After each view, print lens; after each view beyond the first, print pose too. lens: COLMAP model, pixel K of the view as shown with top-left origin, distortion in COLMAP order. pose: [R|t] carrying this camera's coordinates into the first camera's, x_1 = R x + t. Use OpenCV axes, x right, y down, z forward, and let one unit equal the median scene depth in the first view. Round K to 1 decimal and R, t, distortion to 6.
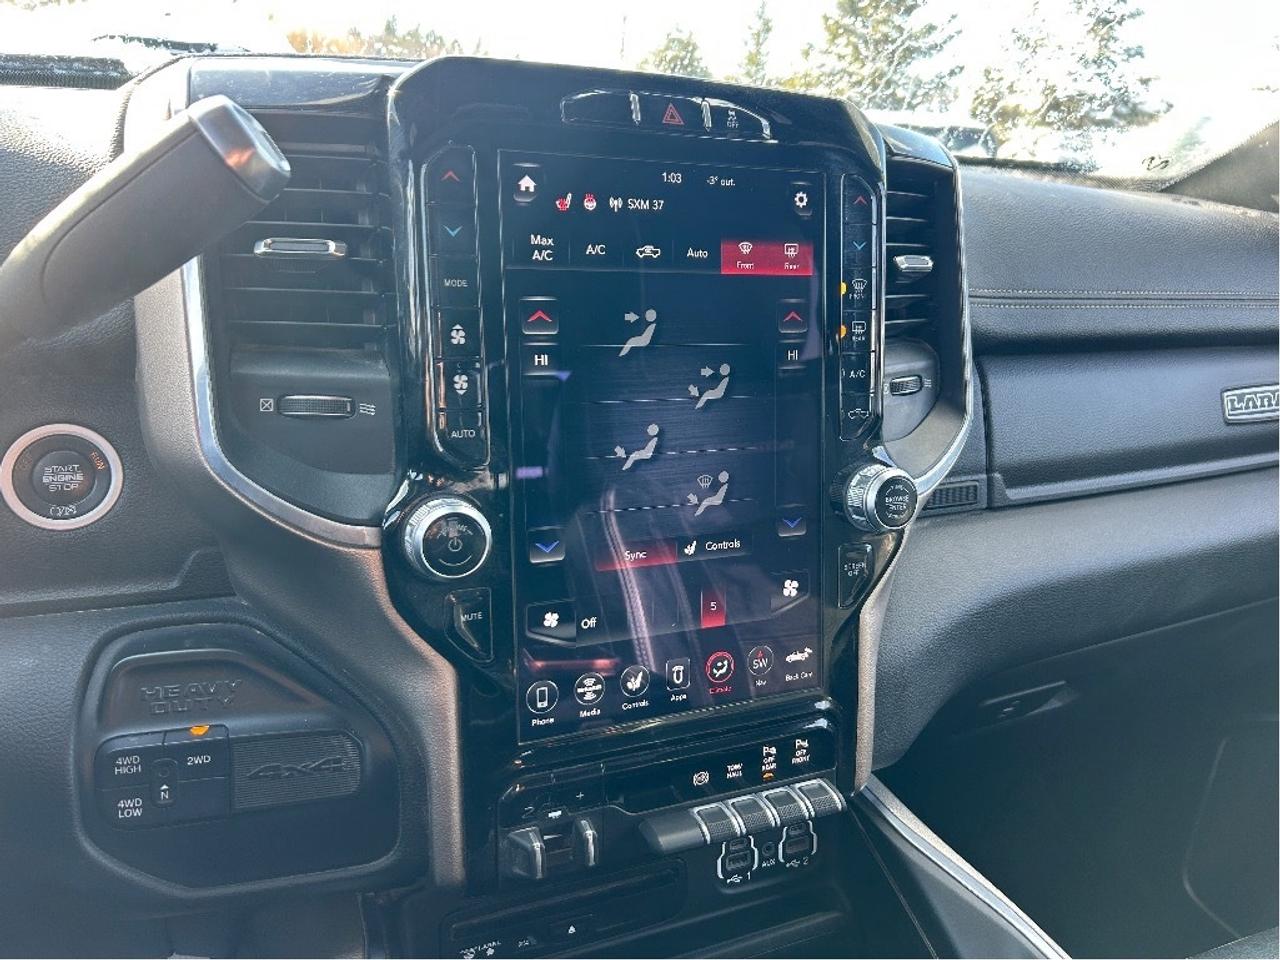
lens RADIAL K [[991.7, 0, 640.0], [0, 991.7, 480.0], [0, 0, 1]] dist [0.003377, -0.004311]
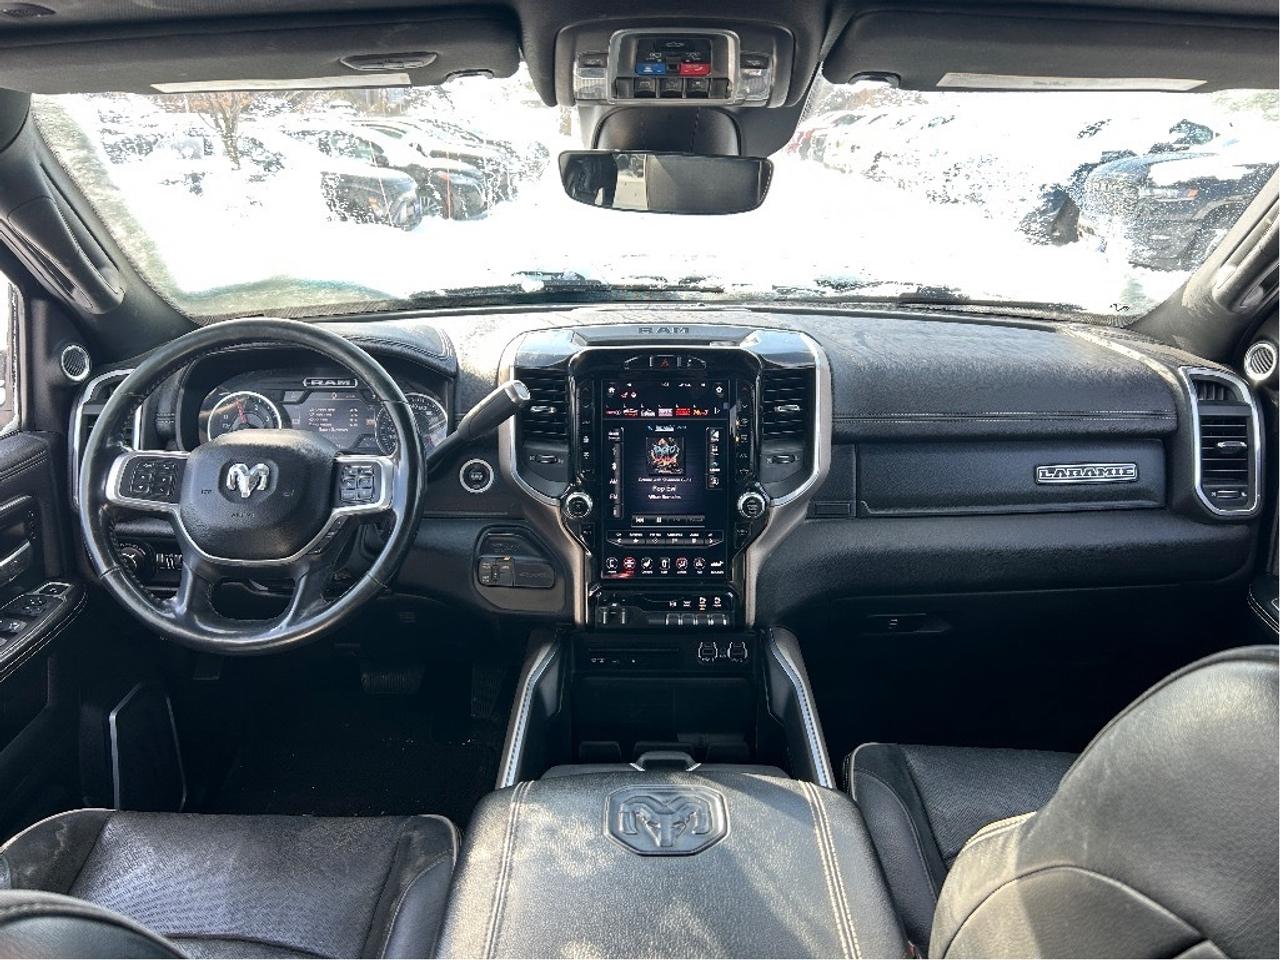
lens RADIAL K [[937.3, 0, 634.7], [0, 937.3, 479.2], [0, 0, 1]] dist [0.083583, -0.109683]
pose [[0.902706, 0.068544, -0.424762, 1.086098], [-0.067937, 0.997552, 0.016596, -0.073701], [0.424860, 0.013876, 0.905153, -1.417985]]
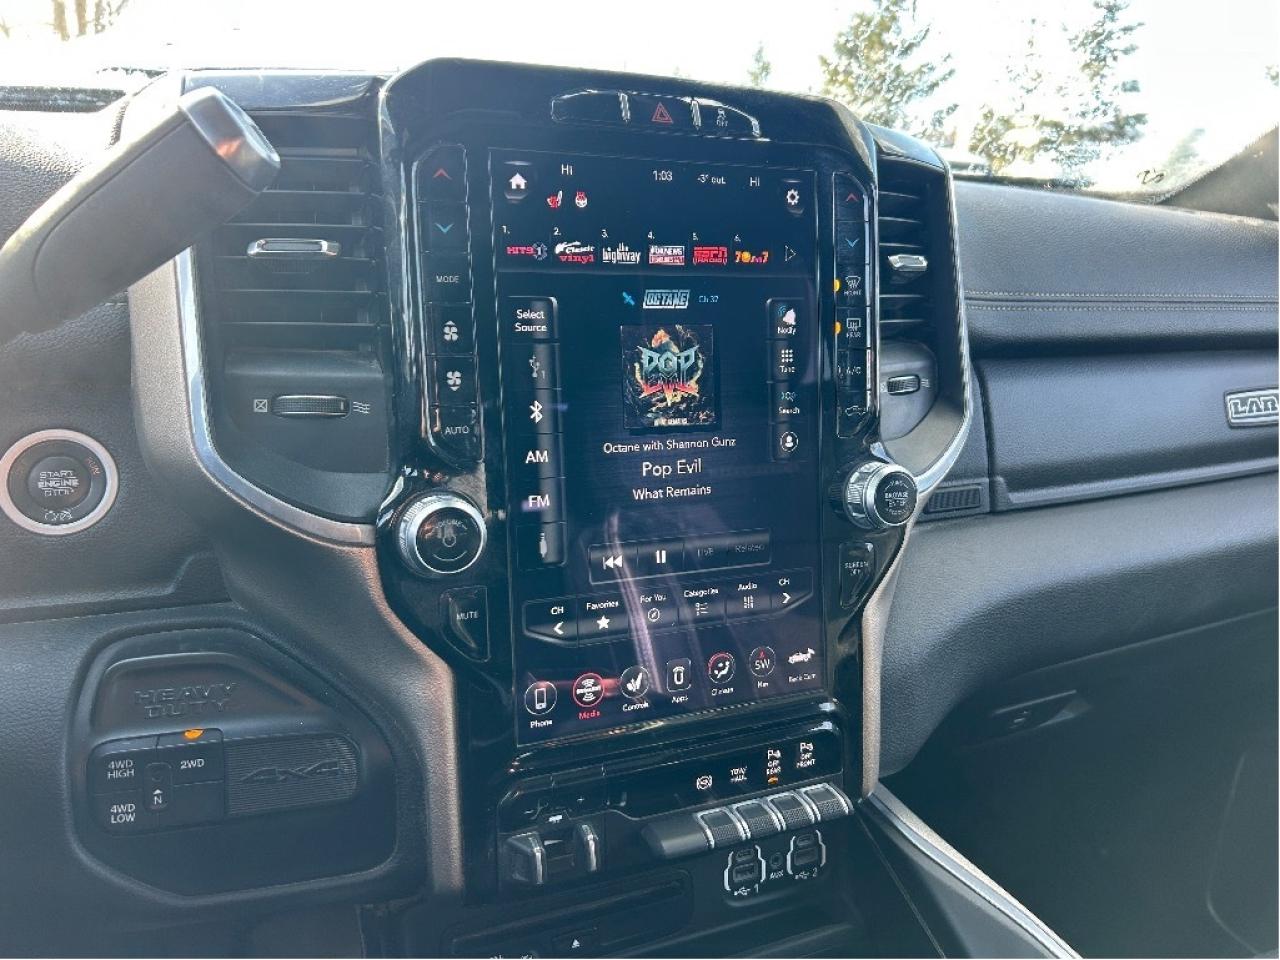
lens RADIAL K [[994.0, 0, 639.0], [0, 994.0, 480.9], [0, 0, 1]] dist [0.000039, -0.000640]
pose [[0.999812, -0.017530, -0.008266, 0.010996], [0.017194, 0.999089, -0.039060, 0.042613], [0.008943, 0.038911, 0.999203, 0.005171]]
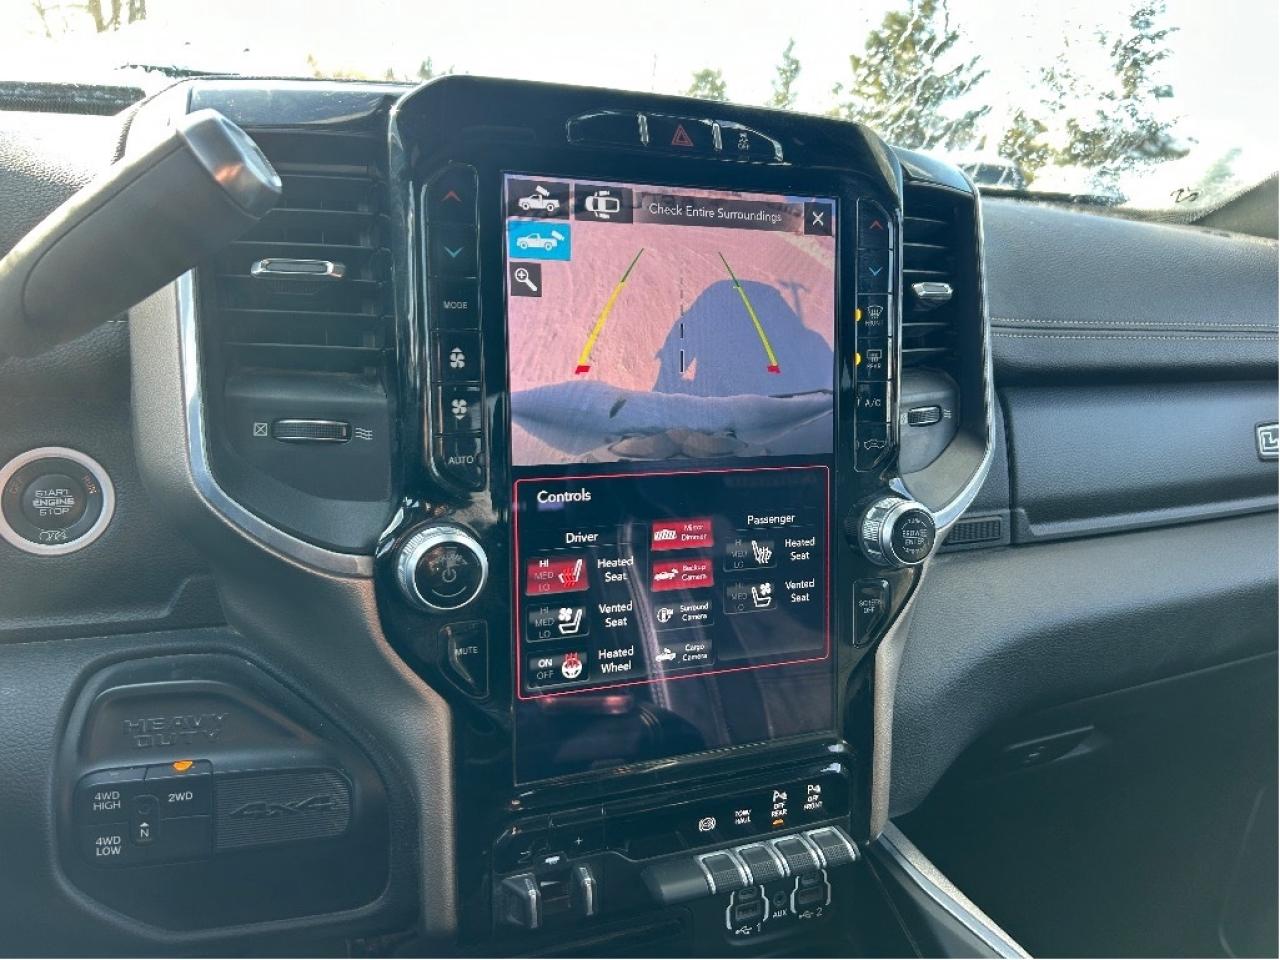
lens RADIAL K [[994.6, 0, 643.1], [0, 994.6, 478.7], [0, 0, 1]] dist [0.001397, -0.004793]
pose [[0.999697, 0.009501, -0.022725, 0.019678], [-0.010311, 0.999306, -0.035804, 0.003908], [0.022369, 0.036028, 0.999100, 0.032764]]
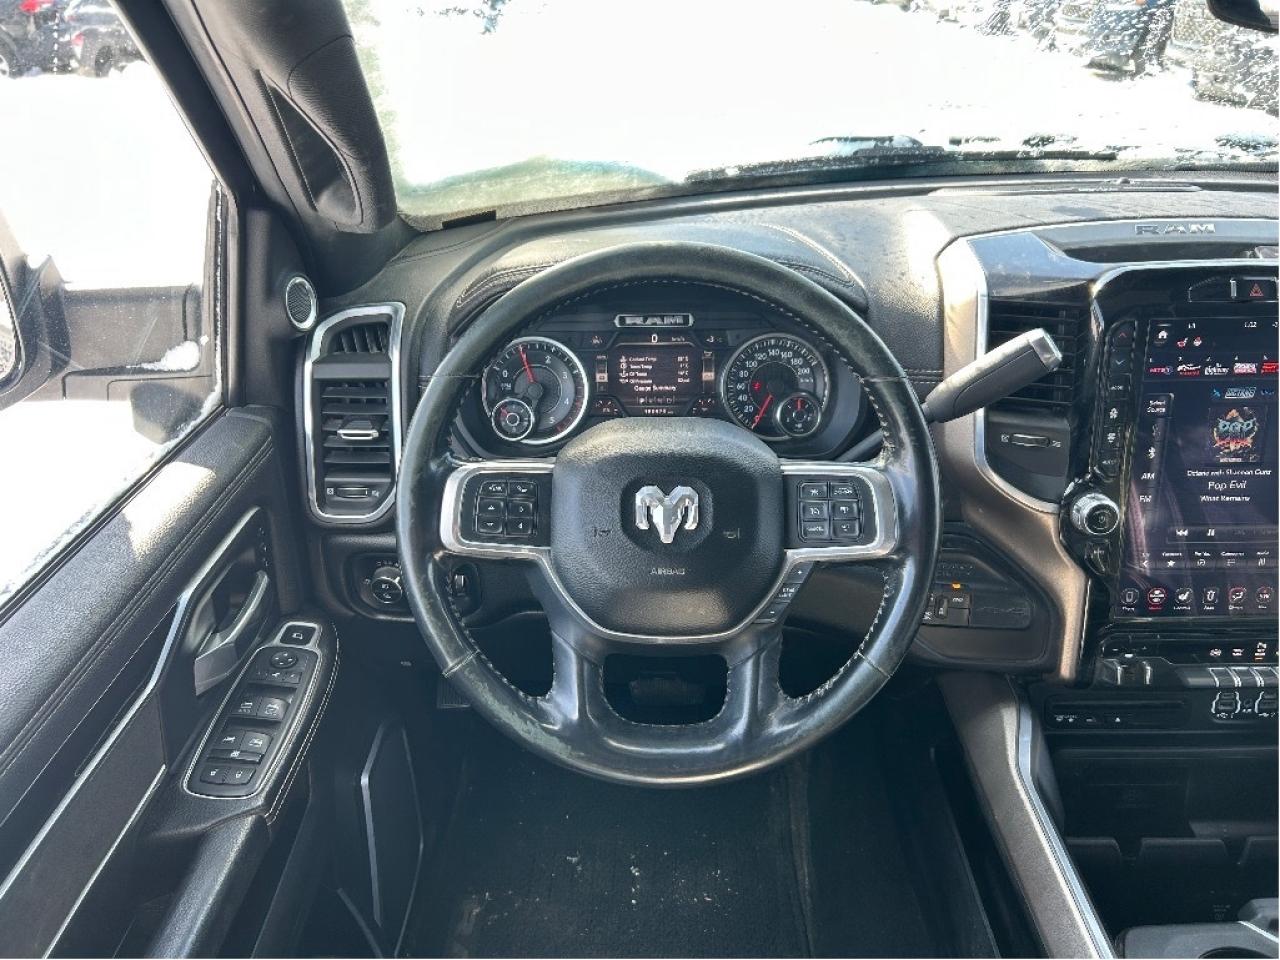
lens RADIAL K [[937.3, 0, 634.7], [0, 937.3, 479.2], [0, 0, 1]] dist [0.083583, -0.109683]
pose [[0.900825, 0.113014, -0.419216, -0.211499], [-0.048504, 0.985680, 0.161498, -0.249917], [0.431465, -0.125147, 0.893407, -1.009941]]
